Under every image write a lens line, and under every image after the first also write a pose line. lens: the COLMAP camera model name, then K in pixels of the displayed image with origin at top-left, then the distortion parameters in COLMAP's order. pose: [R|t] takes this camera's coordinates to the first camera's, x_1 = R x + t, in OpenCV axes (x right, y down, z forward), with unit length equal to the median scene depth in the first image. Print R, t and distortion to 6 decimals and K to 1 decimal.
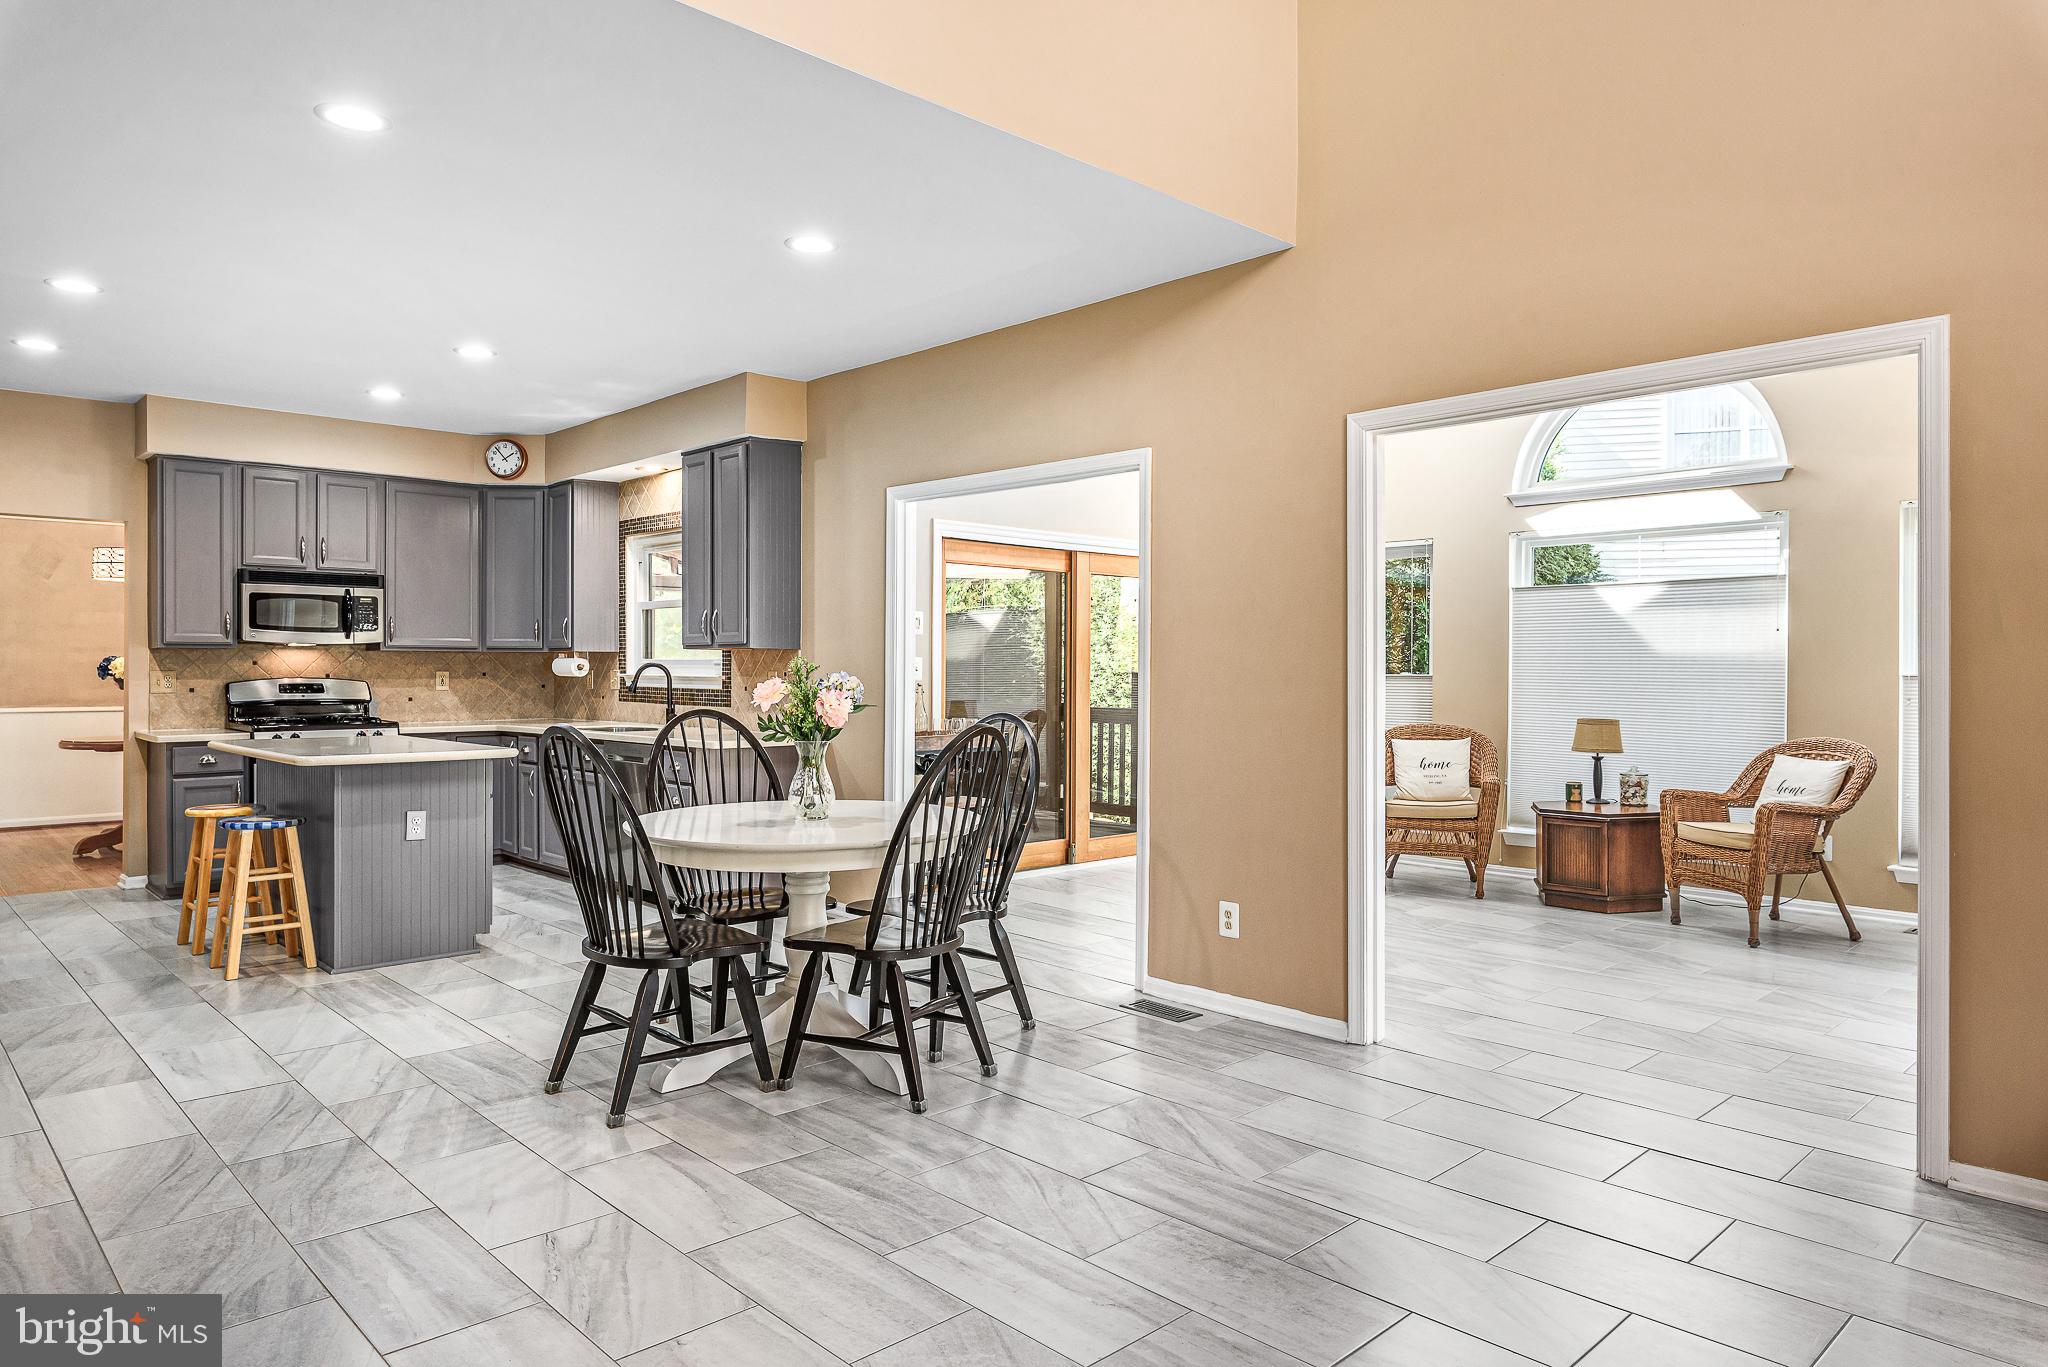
lens RADIAL K [[1274.8, 0, 1024.0], [0, 1274.8, 683.5], [0, 0, 1]] dist [0.001157, 0.000341]
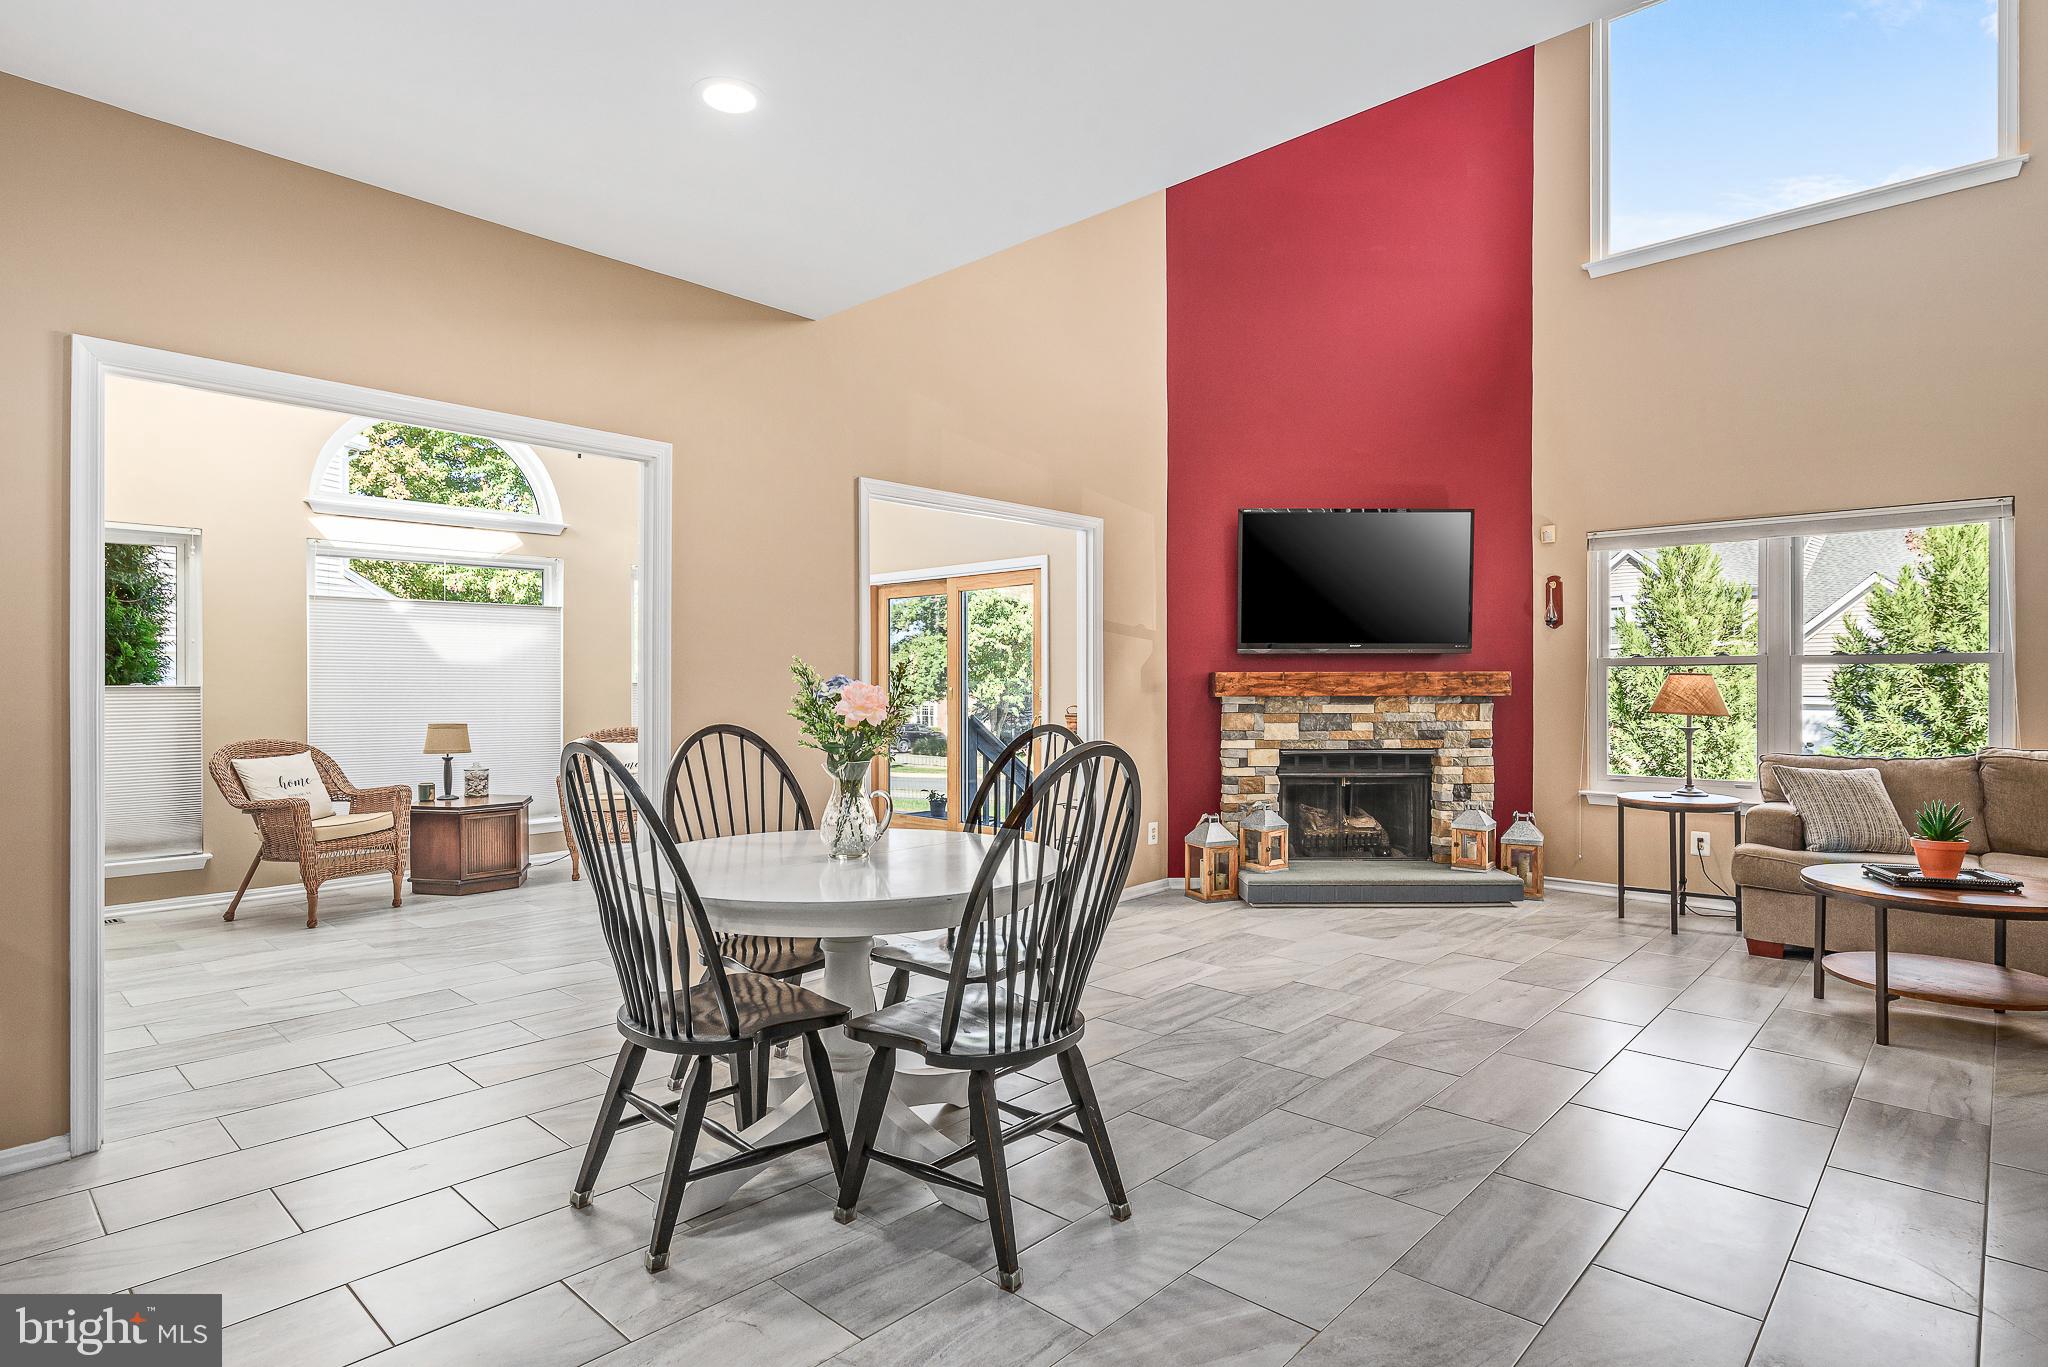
lens RADIAL K [[1072.9, 0, 1015.3], [0, 1072.9, 685.9], [0, 0, 1]] dist [-0.001317, 0.000587]
pose [[-0.064216, 0.004356, 0.997927, -0.484554], [0.011048, 0.999932, -0.003654, 0.003619], [-0.997875, 0.010790, -0.064260, 0.533484]]
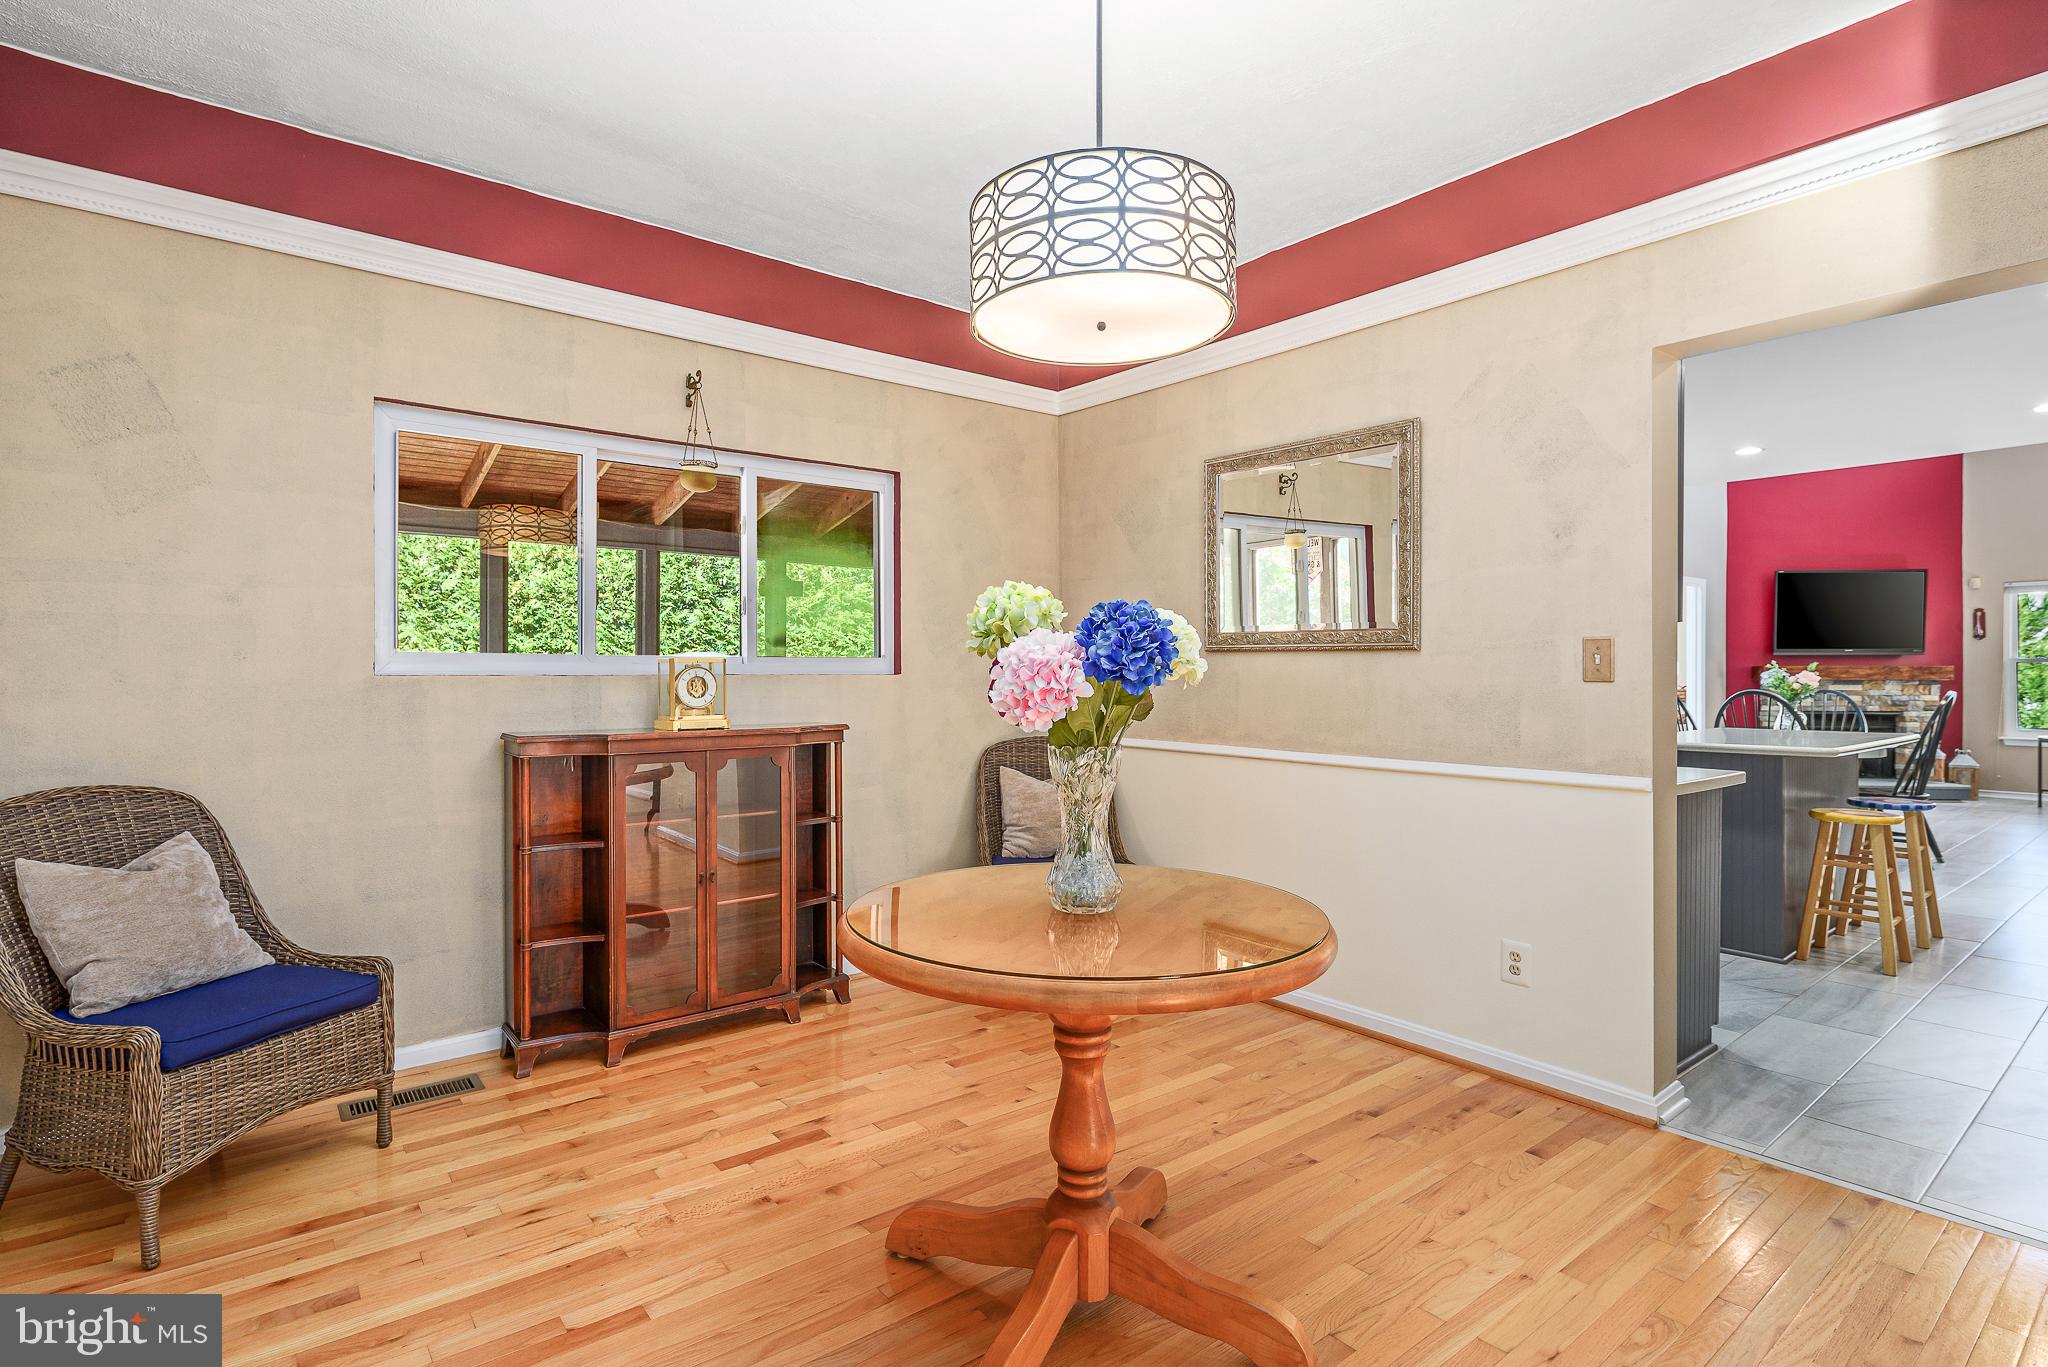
lens RADIAL K [[1009.8, 0, 1020.4], [0, 1009.8, 676.6], [0, 0, 1]] dist [-0.006193, -0.001516]
pose [[0.079677, 0.003256, 0.996815, -1.082184], [0.007911, 0.999961, -0.003898, 0.003285], [-0.996789, 0.008197, 0.079649, 1.207275]]
